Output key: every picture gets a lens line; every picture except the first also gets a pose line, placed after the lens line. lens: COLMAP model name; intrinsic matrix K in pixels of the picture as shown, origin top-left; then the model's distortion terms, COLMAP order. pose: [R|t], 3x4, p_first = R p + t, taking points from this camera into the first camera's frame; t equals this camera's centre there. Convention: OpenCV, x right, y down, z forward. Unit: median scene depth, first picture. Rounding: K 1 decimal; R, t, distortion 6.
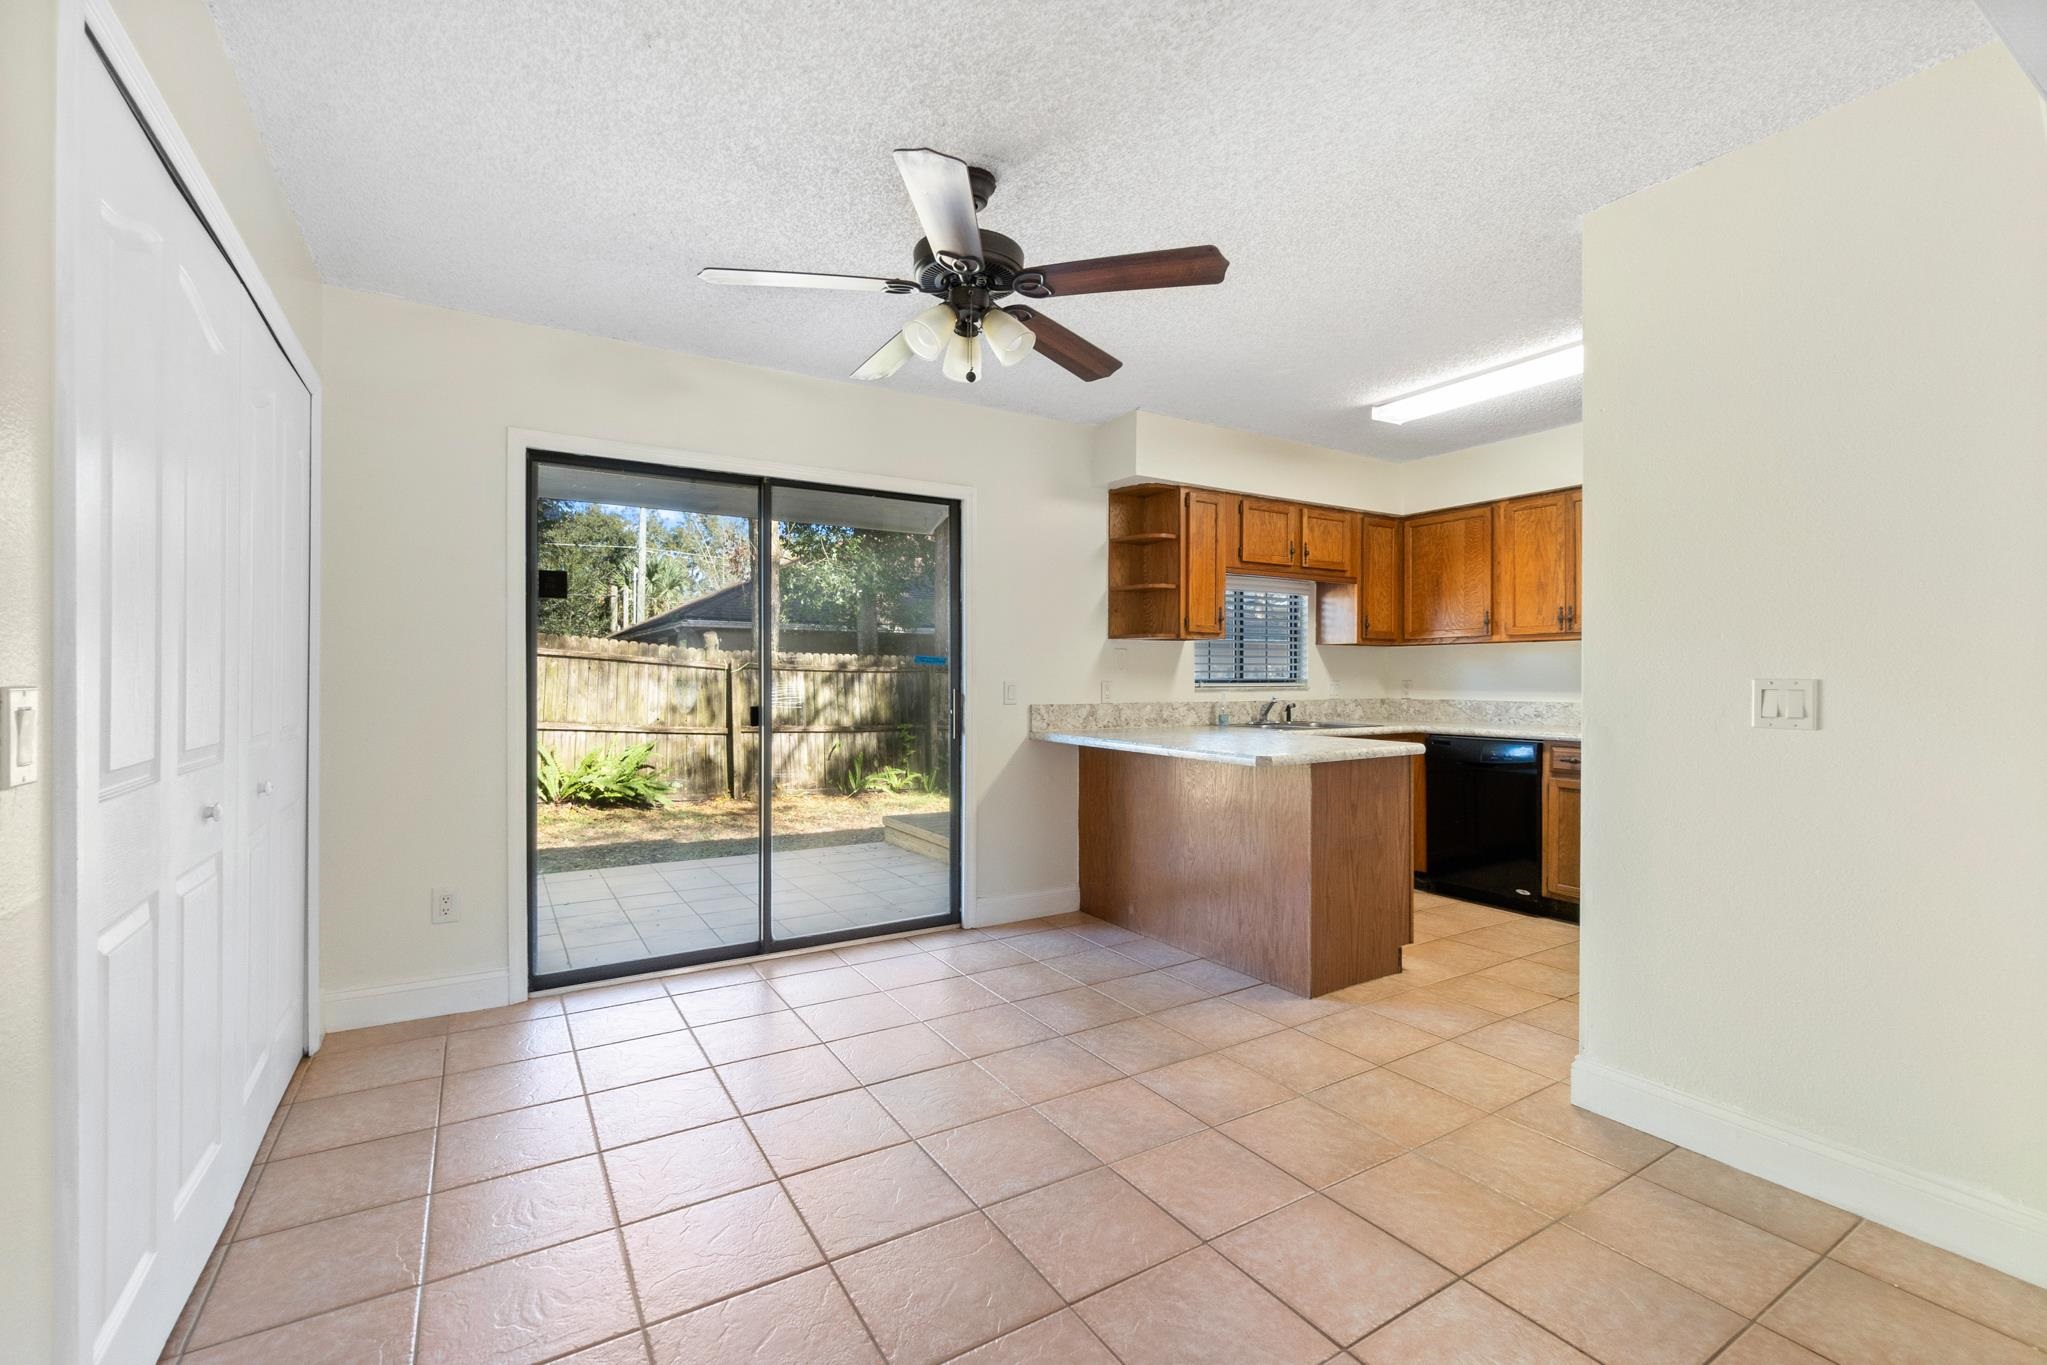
lens RADIAL K [[881.7, 0, 1023.8], [0, 881.7, 675.4], [0, 0, 1]] dist [-0.001569, -0.000044]
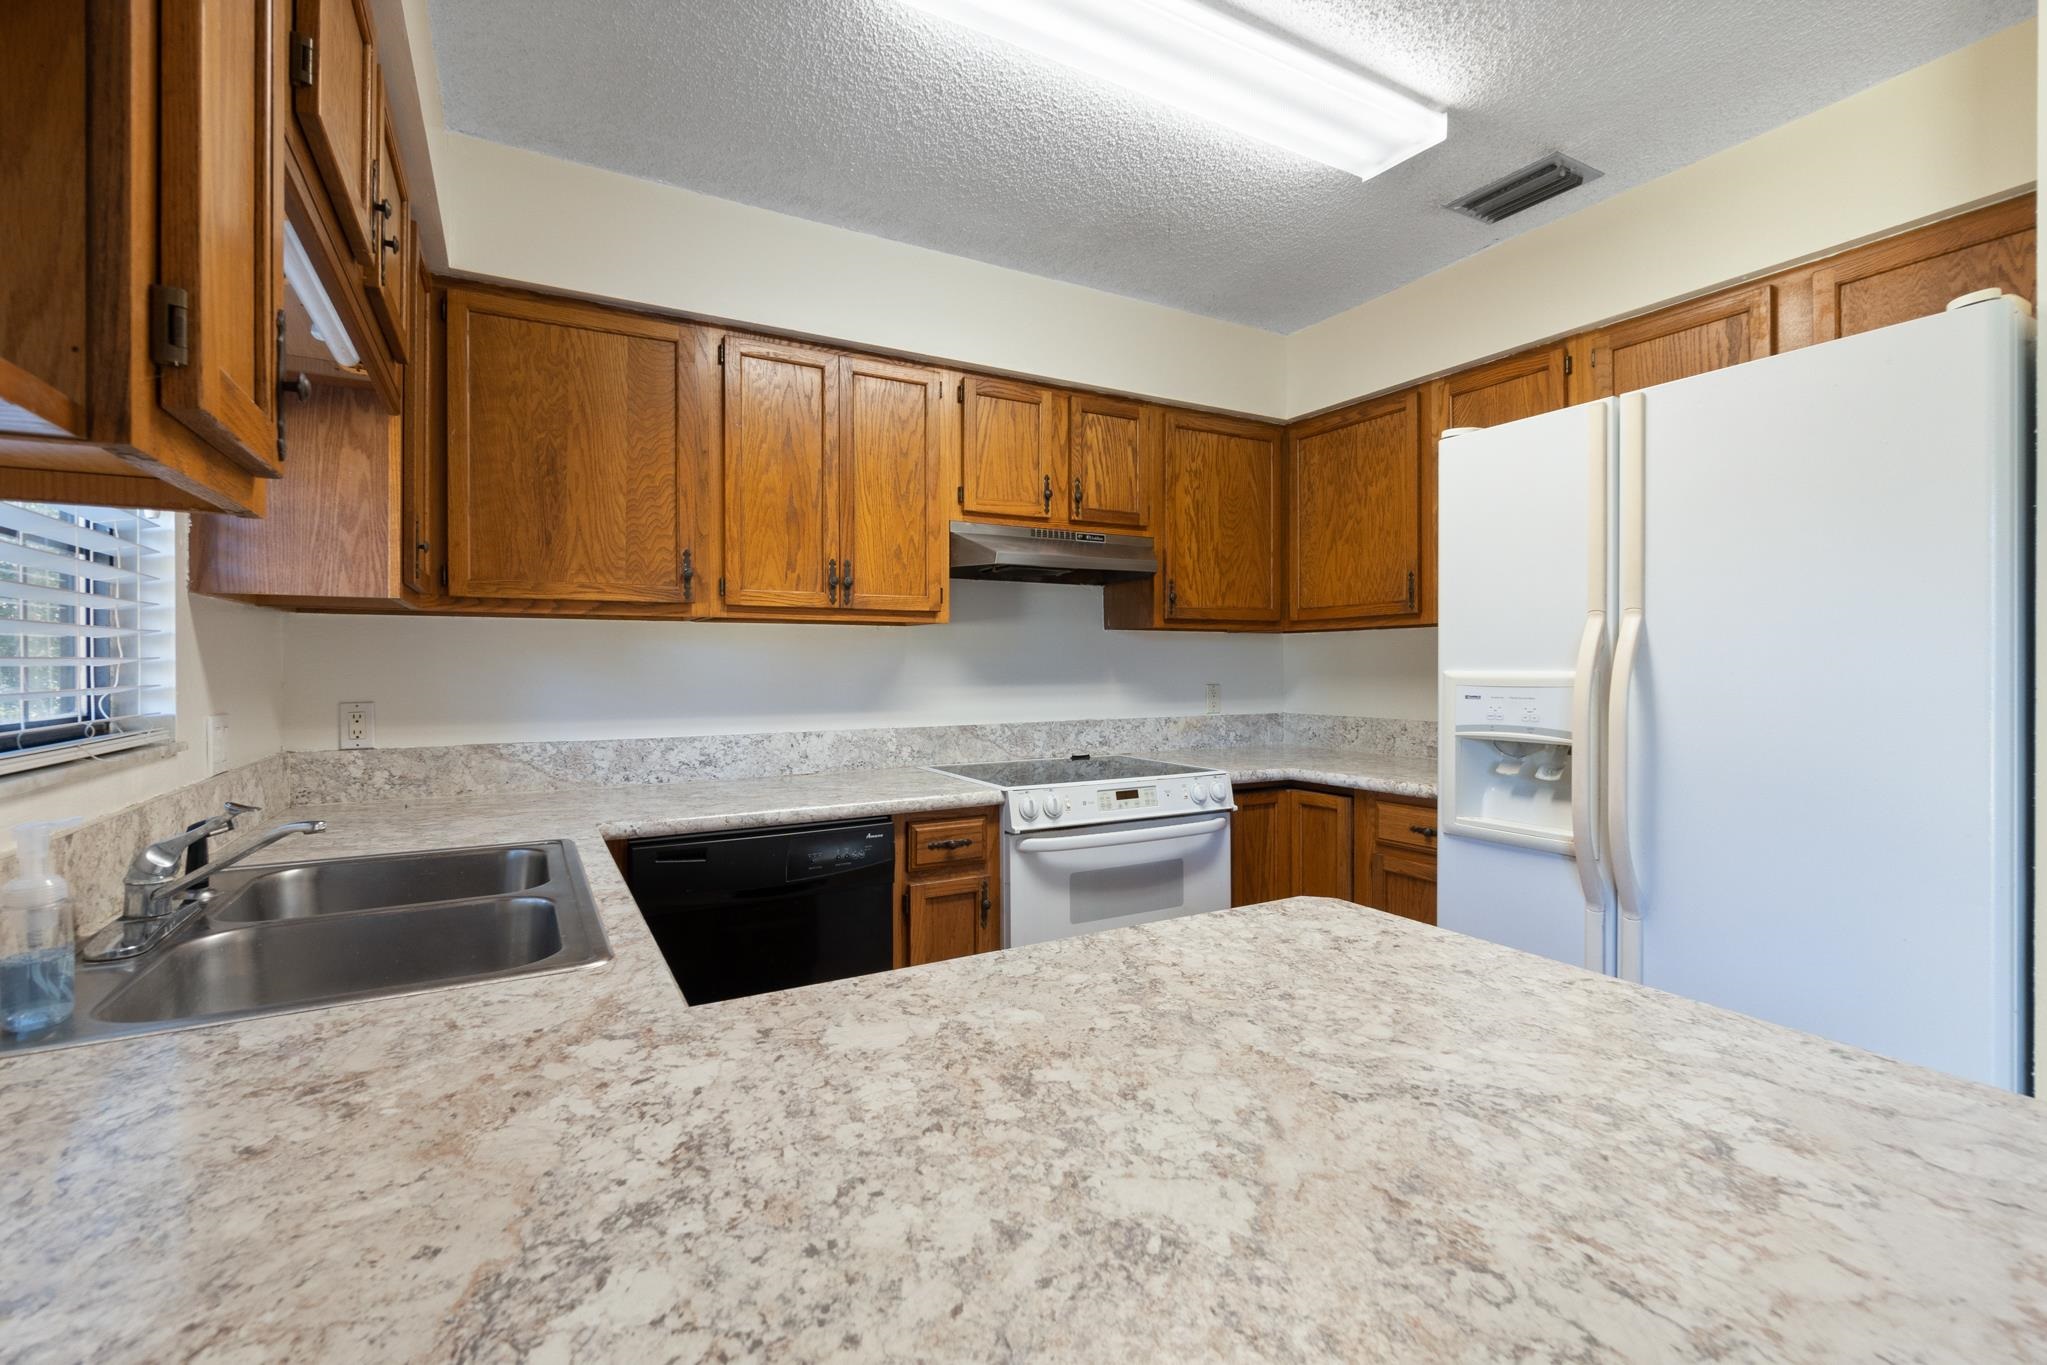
lens RADIAL K [[881.7, 0, 1021.3], [0, 881.7, 670.7], [0, 0, 1]] dist [-0.001569, -0.000044]
pose [[0.034012, -0.000143, 0.999421, 0.062210], [0.003066, 0.999995, 0.000038, -0.008453], [-0.999417, 0.003063, 0.034012, 0.784458]]
